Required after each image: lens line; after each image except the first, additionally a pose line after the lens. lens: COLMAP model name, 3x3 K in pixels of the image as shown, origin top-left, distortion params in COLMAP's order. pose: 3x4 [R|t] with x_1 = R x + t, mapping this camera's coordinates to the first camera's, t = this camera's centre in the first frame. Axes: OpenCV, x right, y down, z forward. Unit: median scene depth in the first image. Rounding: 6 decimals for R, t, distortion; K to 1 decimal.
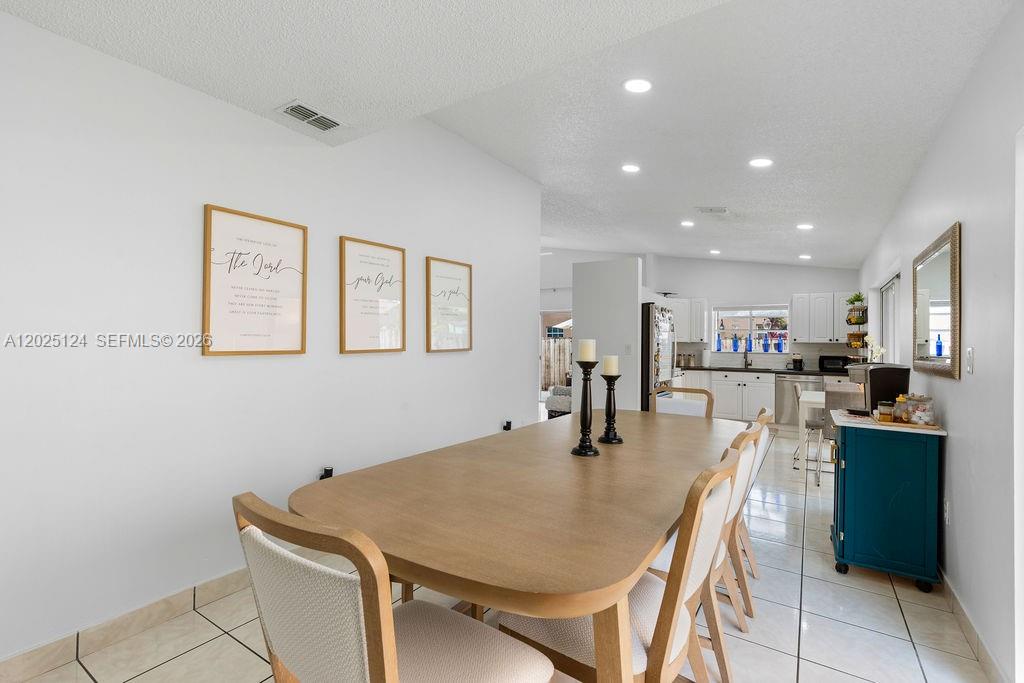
lens RADIAL K [[464.8, 0, 510.4], [0, 464.8, 345.0], [0, 0, 1]] dist [-0.004232, 0.000228]
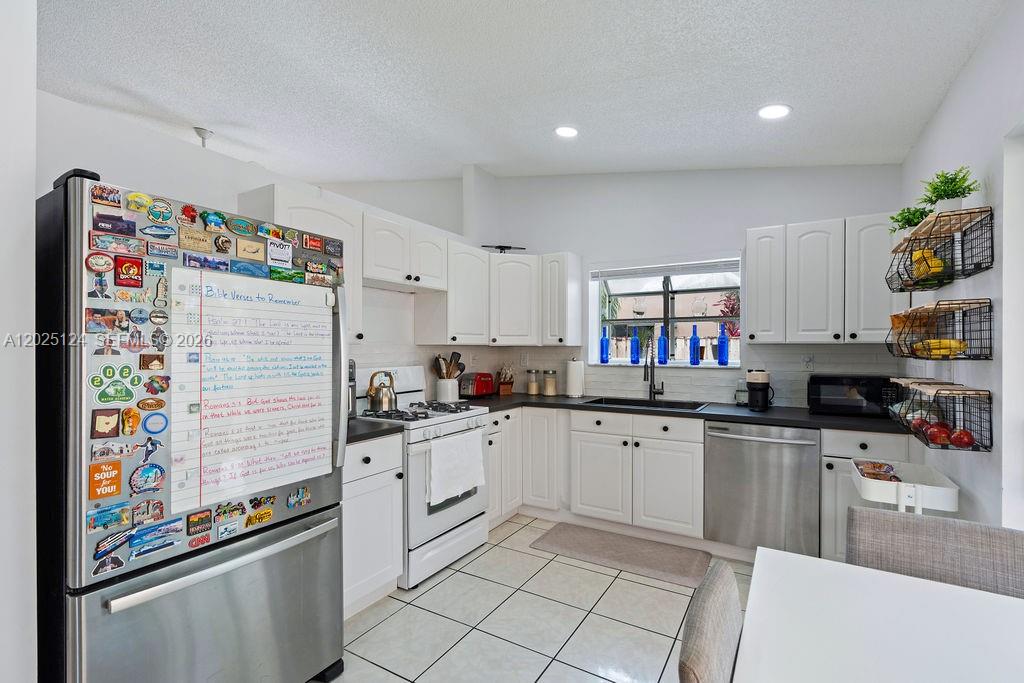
lens RADIAL K [[461.6, 0, 509.9], [0, 461.6, 348.0], [0, 0, 1]] dist [-0.004540, 0.000024]
pose [[0.999345, -0.013231, 0.033679, 0.361683], [0.013238, 0.999912, -0.000005, -0.003757], [-0.033676, 0.000451, 0.999433, 0.561085]]
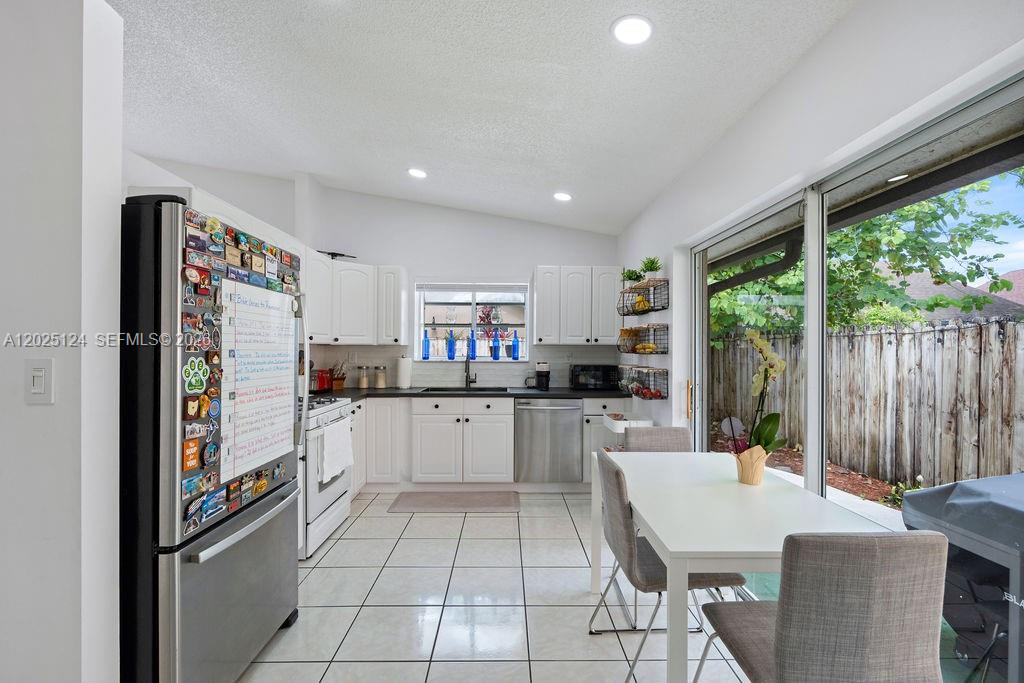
lens RADIAL K [[457.9, 0, 512.1], [0, 457.9, 345.3], [0, 0, 1]] dist [-0.007463, 0.000748]
pose [[0.829200, -0.006308, 0.558917, 0.232017], [0.006654, 0.999977, 0.001413, -0.005018], [-0.558913, 0.002547, 0.829222, 0.492358]]
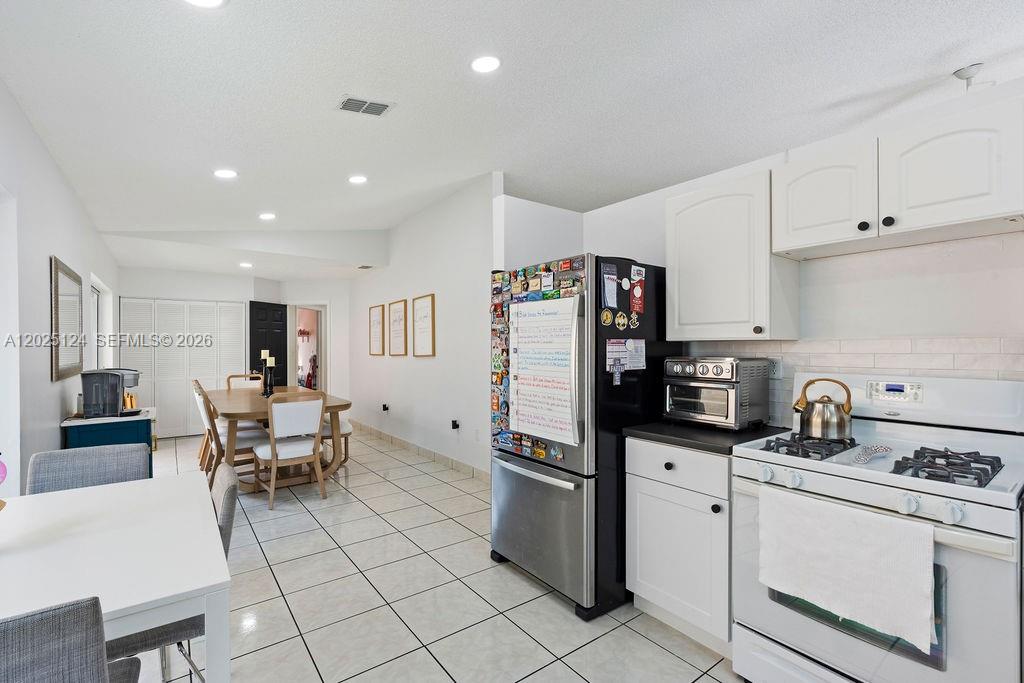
lens RADIAL K [[457.9, 0, 512.1], [0, 457.9, 345.3], [0, 0, 1]] dist [-0.007463, 0.000748]
pose [[-0.340433, -0.012352, -0.940188, 0.563612], [-0.001076, 0.999918, -0.012748, -0.001305], [0.940268, -0.003328, -0.340419, 0.860475]]
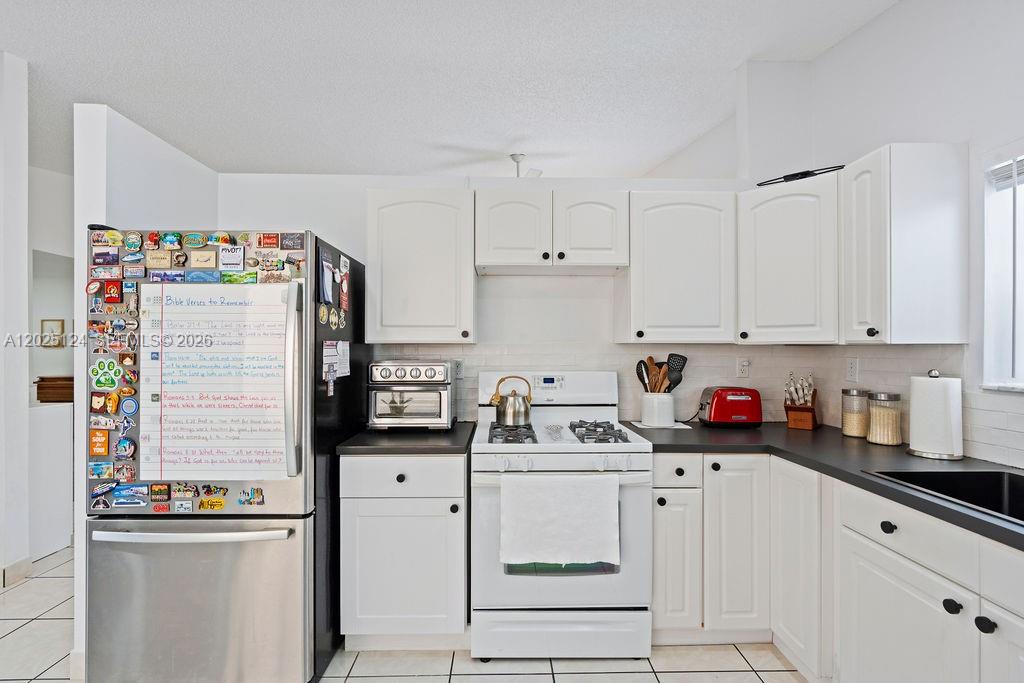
lens RADIAL K [[457.9, 0, 512.1], [0, 457.9, 345.3], [0, 0, 1]] dist [-0.007463, 0.000748]
pose [[0.564200, -0.014692, -0.825507, 0.520941], [0.007005, 0.999891, -0.013008, -0.002765], [0.825608, 0.001556, 0.564241, 0.764865]]
